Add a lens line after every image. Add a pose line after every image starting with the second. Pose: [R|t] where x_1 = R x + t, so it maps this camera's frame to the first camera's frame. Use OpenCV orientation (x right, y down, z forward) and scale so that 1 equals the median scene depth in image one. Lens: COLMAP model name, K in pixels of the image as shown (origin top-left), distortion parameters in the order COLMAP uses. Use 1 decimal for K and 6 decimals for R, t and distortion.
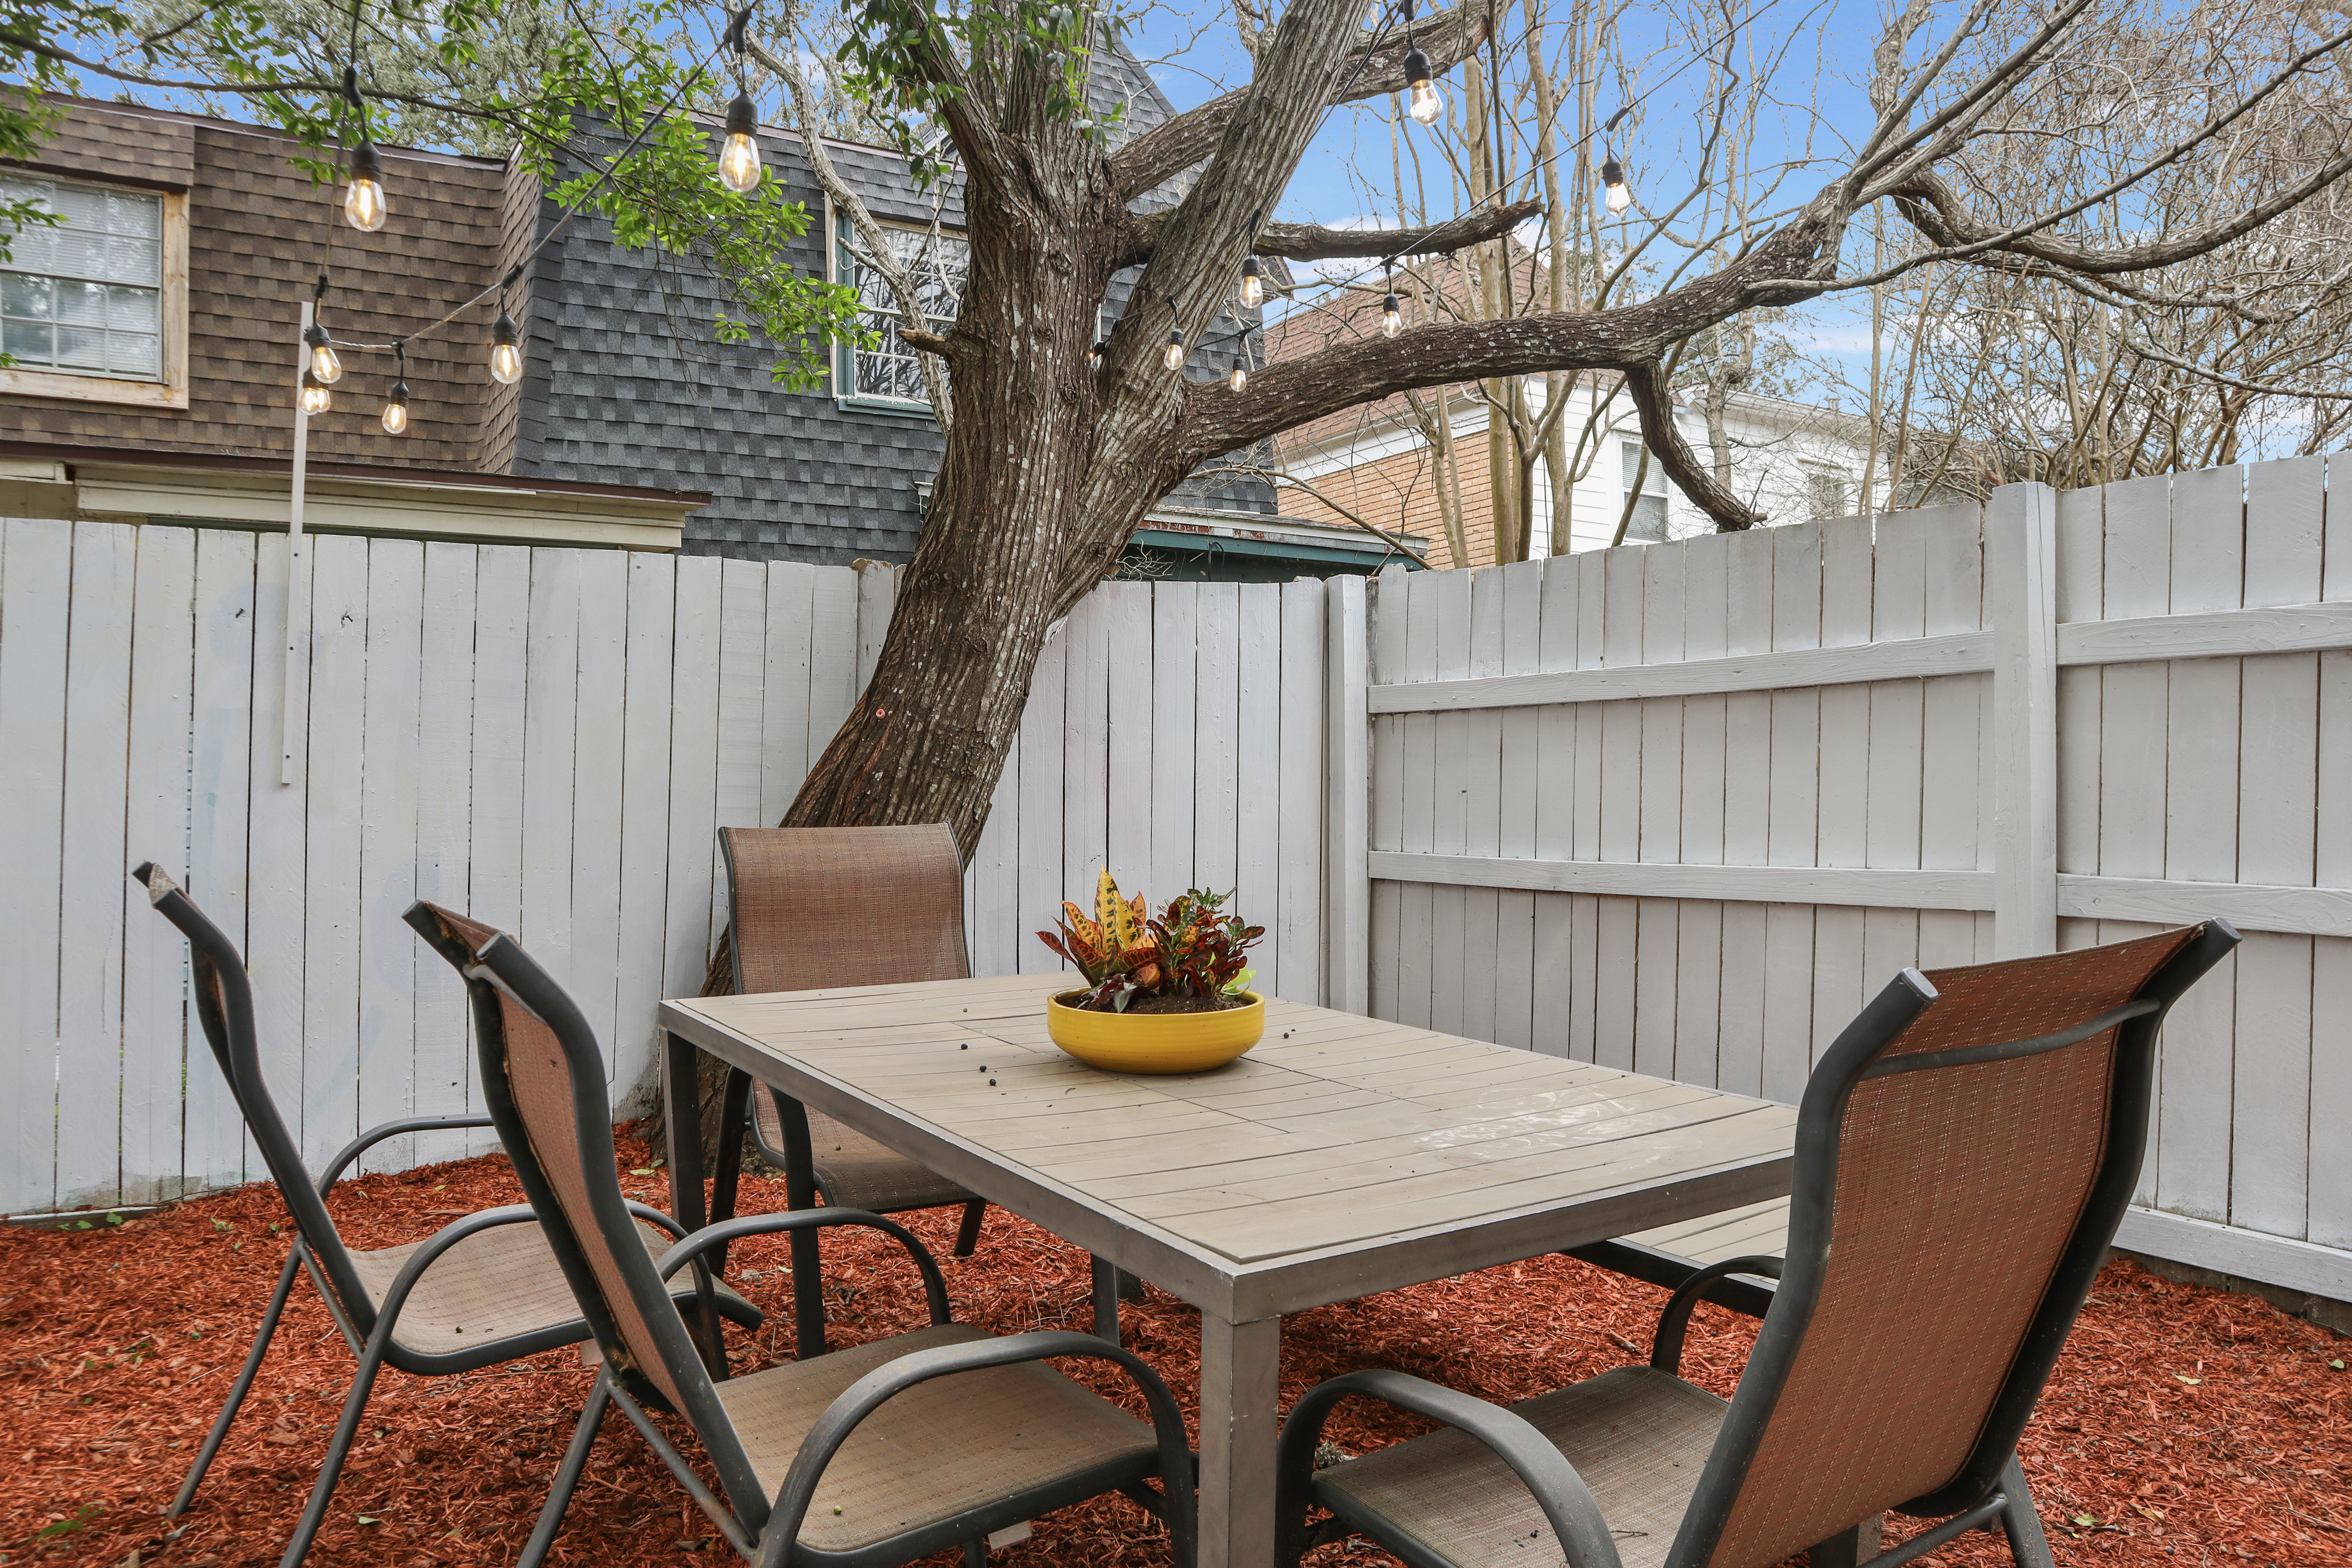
lens RADIAL K [[1607.4, 0, 1180.5], [0, 1607.4, 735.7], [0, 0, 1]] dist [-0.133598, 0.078558]
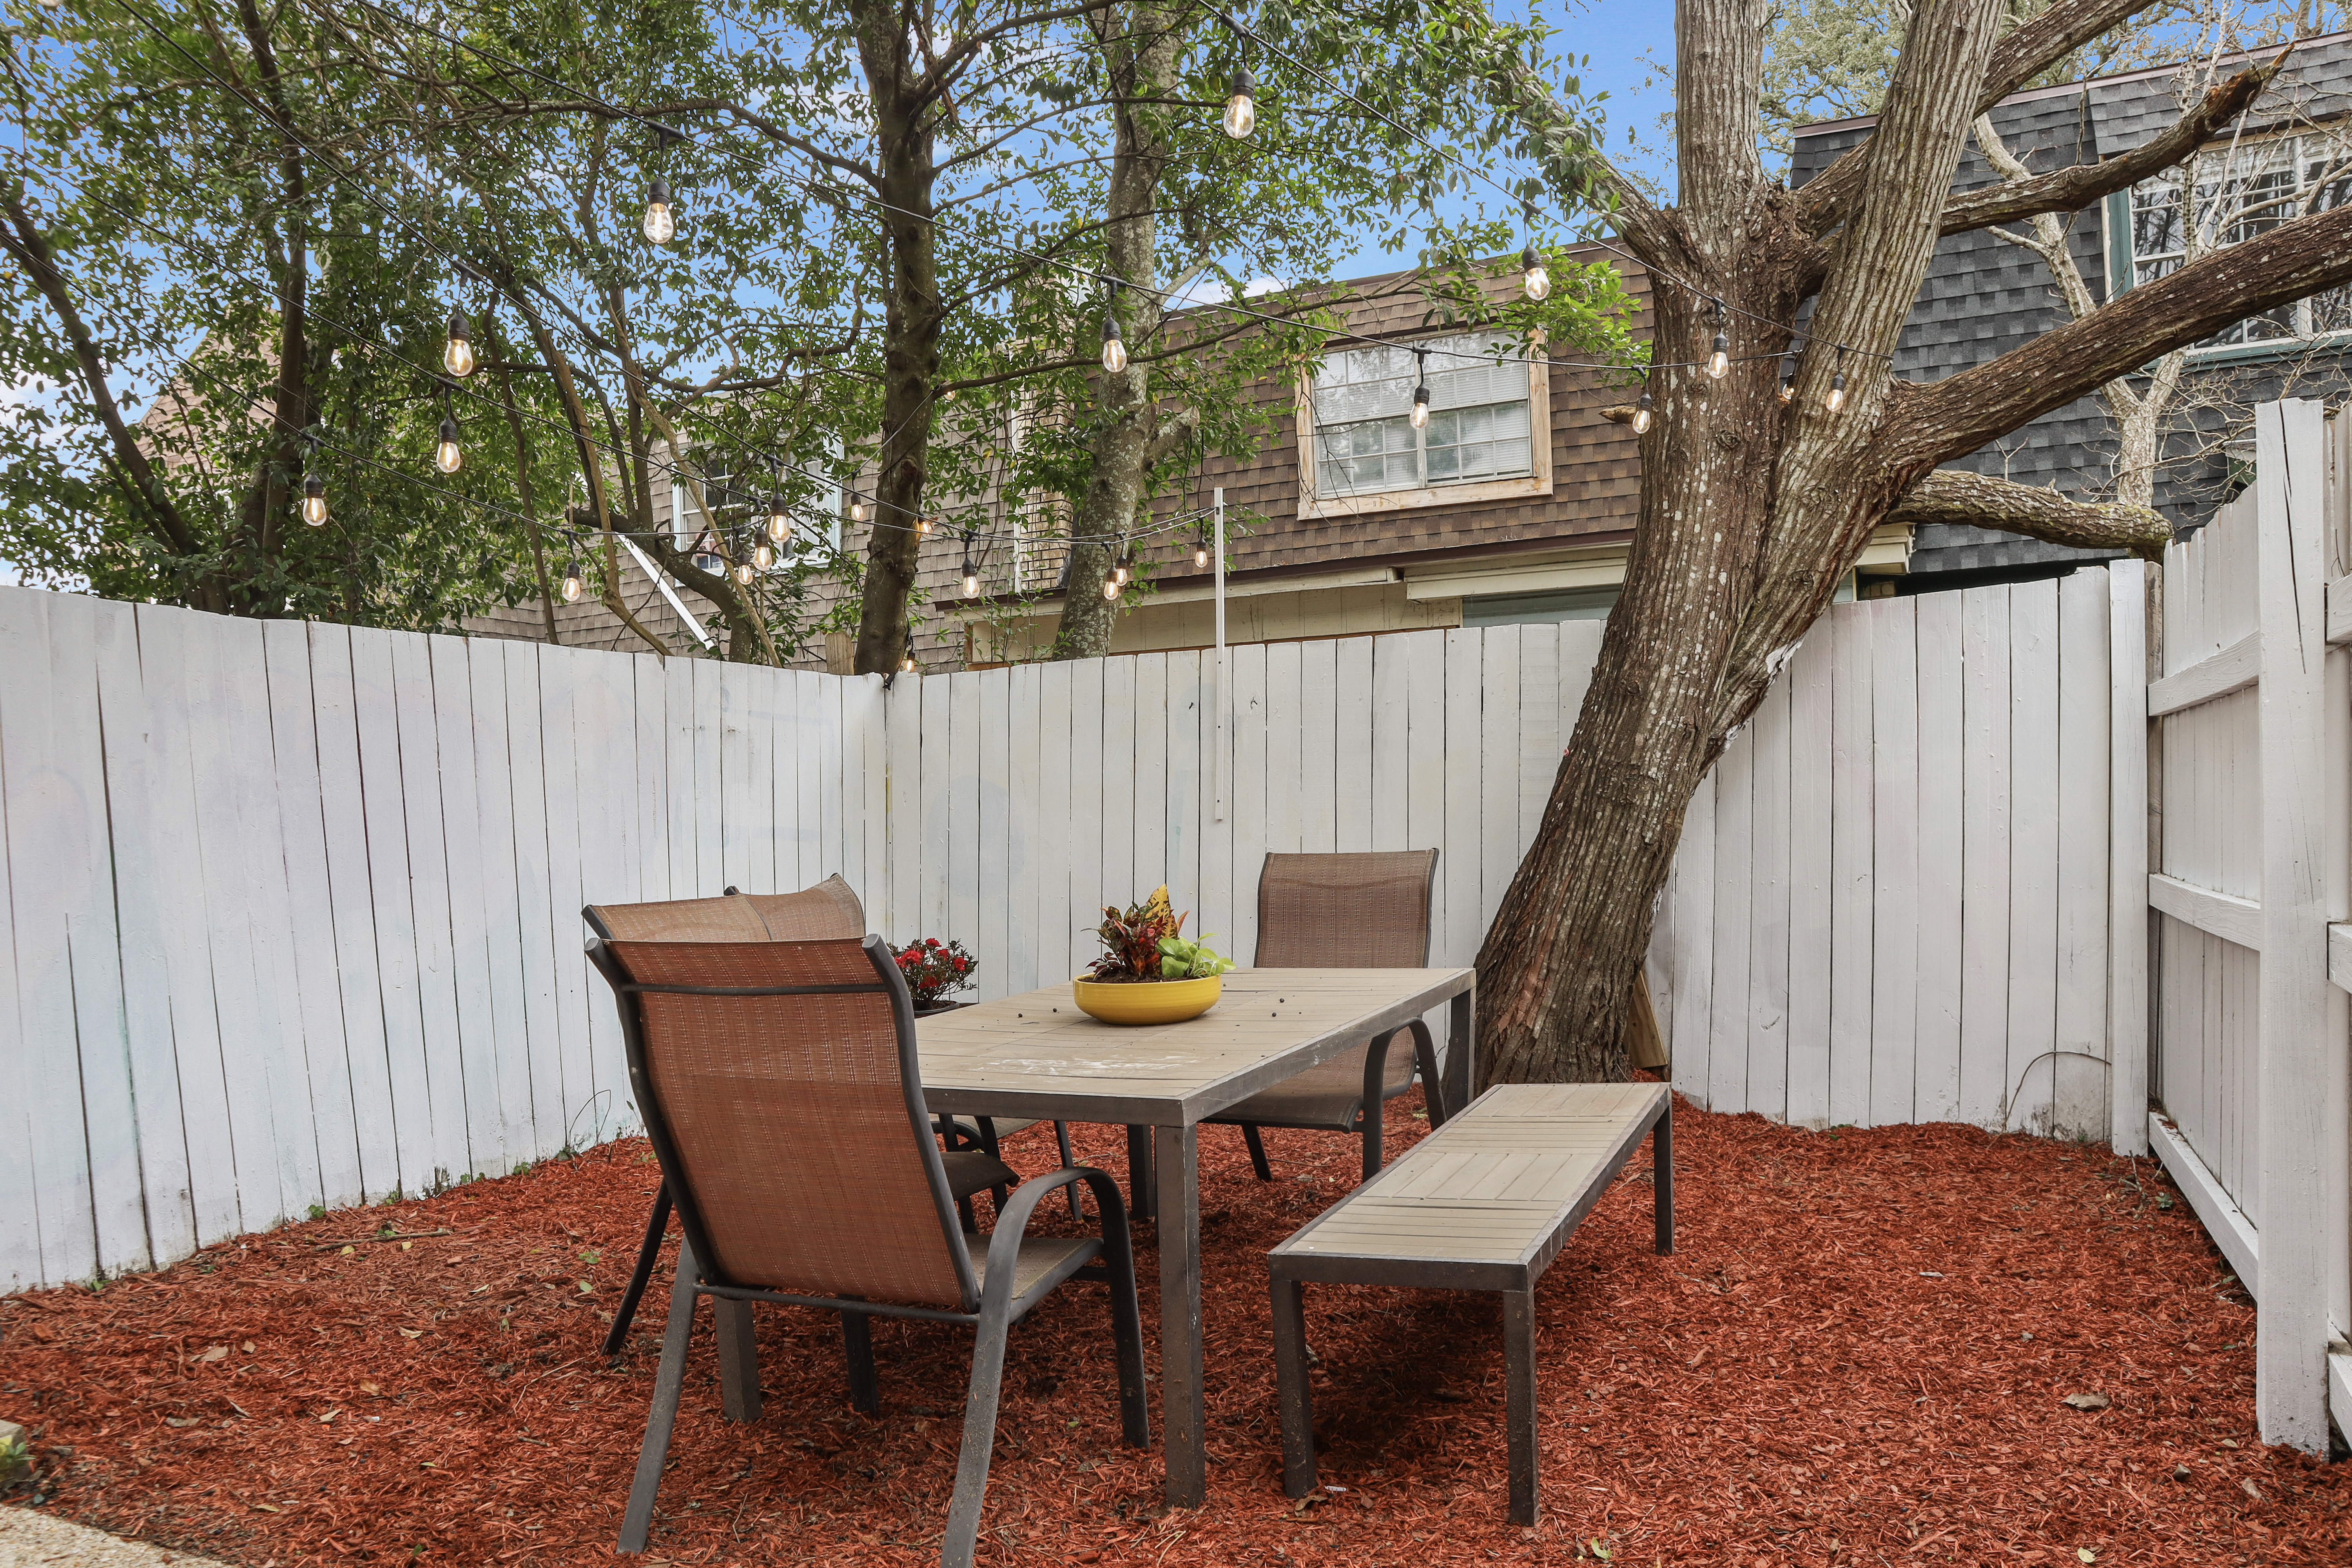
lens RADIAL K [[1634.2, 0, 1167.3], [0, 1634.2, 779.7], [0, 0, 1]] dist [-0.124919, 0.079836]
pose [[0.545608, -0.027698, -0.837583, 0.588751], [0.050868, 0.998705, 0.000110, -0.007937], [0.836495, -0.042667, 0.546311, 0.096357]]
